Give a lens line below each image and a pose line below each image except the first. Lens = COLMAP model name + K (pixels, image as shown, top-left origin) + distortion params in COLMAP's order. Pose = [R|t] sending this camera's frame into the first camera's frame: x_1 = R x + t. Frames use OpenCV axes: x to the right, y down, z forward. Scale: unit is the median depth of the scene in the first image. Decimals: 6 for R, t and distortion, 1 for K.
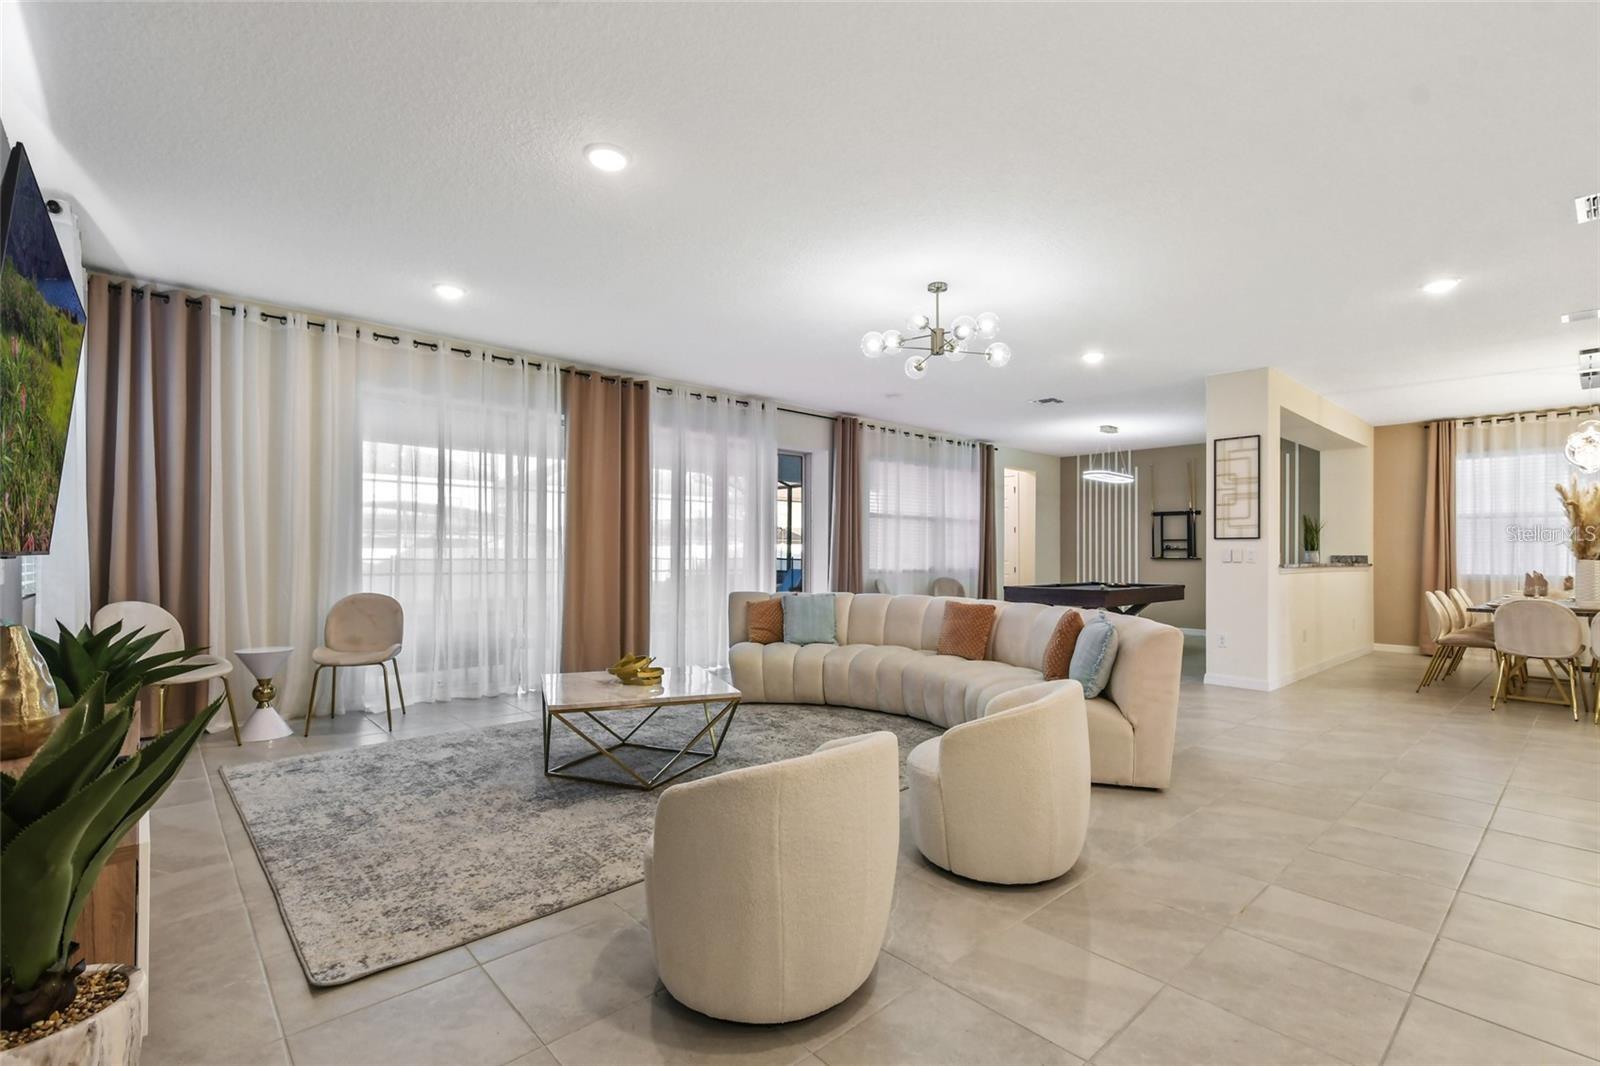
lens RADIAL K [[717.3, 0, 810.2], [0, 717.3, 553.6], [0, 0, 1]] dist [0.023912, -0.009515]
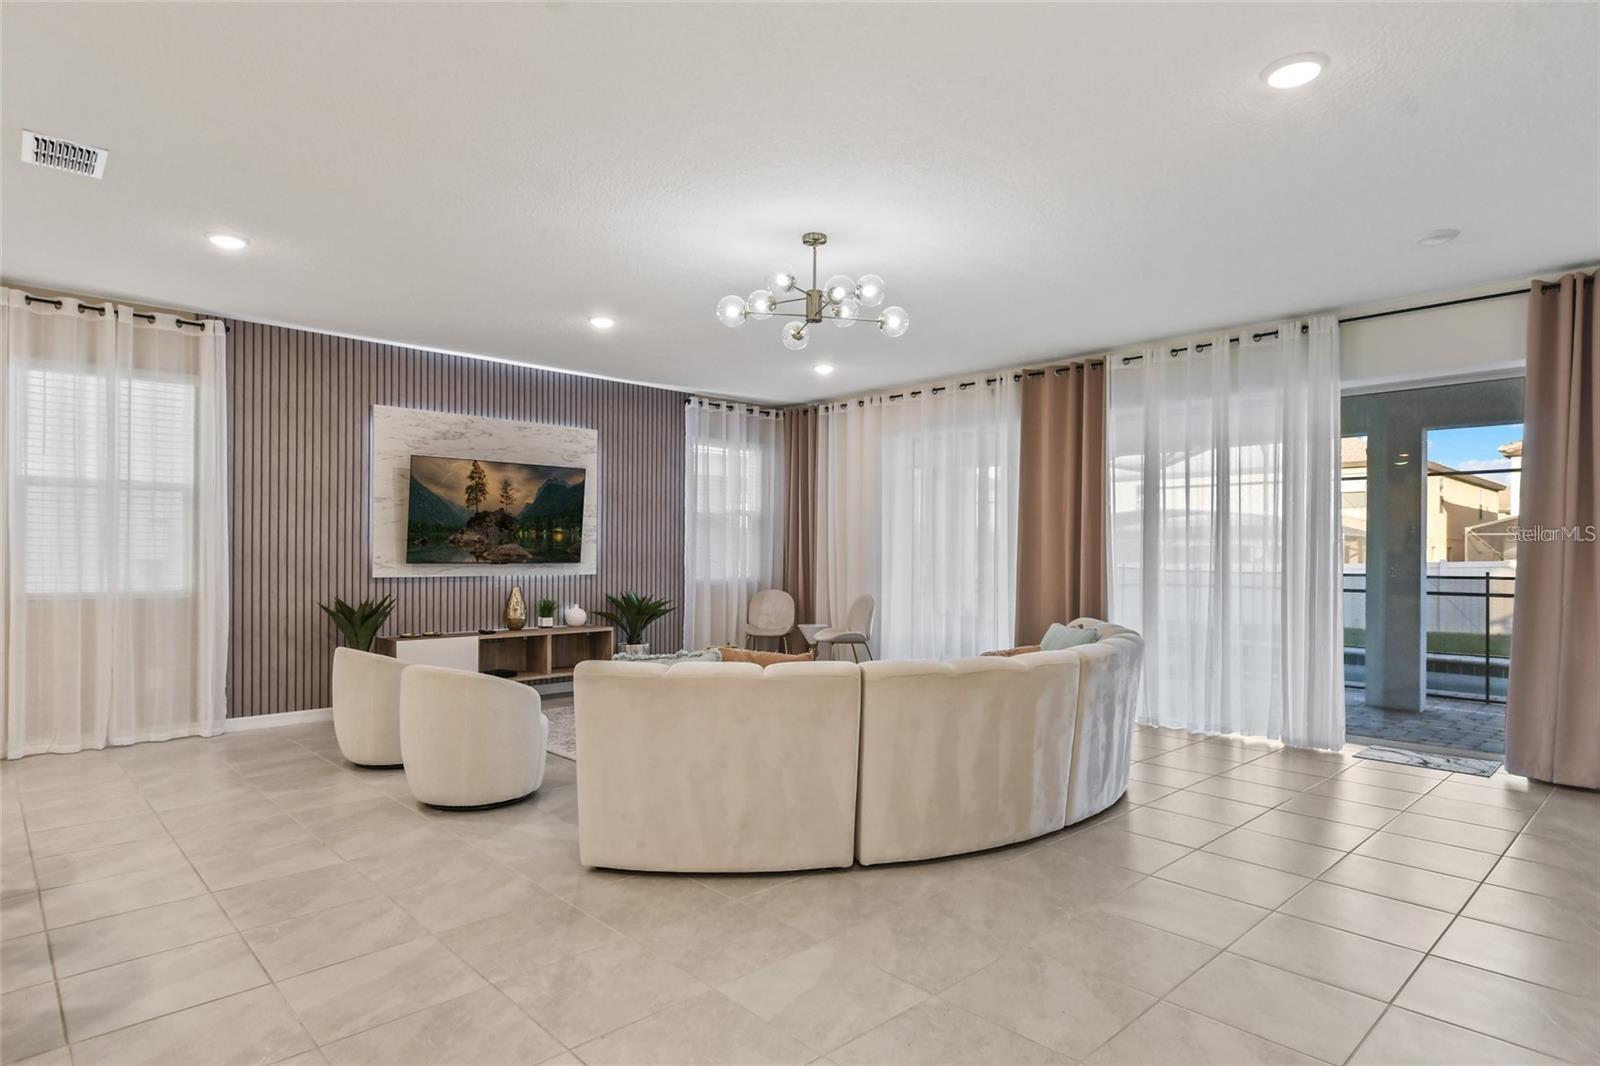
lens RADIAL K [[872.3, 0, 810.4], [0, 872.3, 553.6], [0, 0, 1]] dist [0.017077, -0.012291]
pose [[0.027147, -0.004999, -0.999619, 0.815746], [-0.007328, 0.999960, -0.005200, -0.007234], [0.999605, 0.007466, 0.027110, 0.681417]]
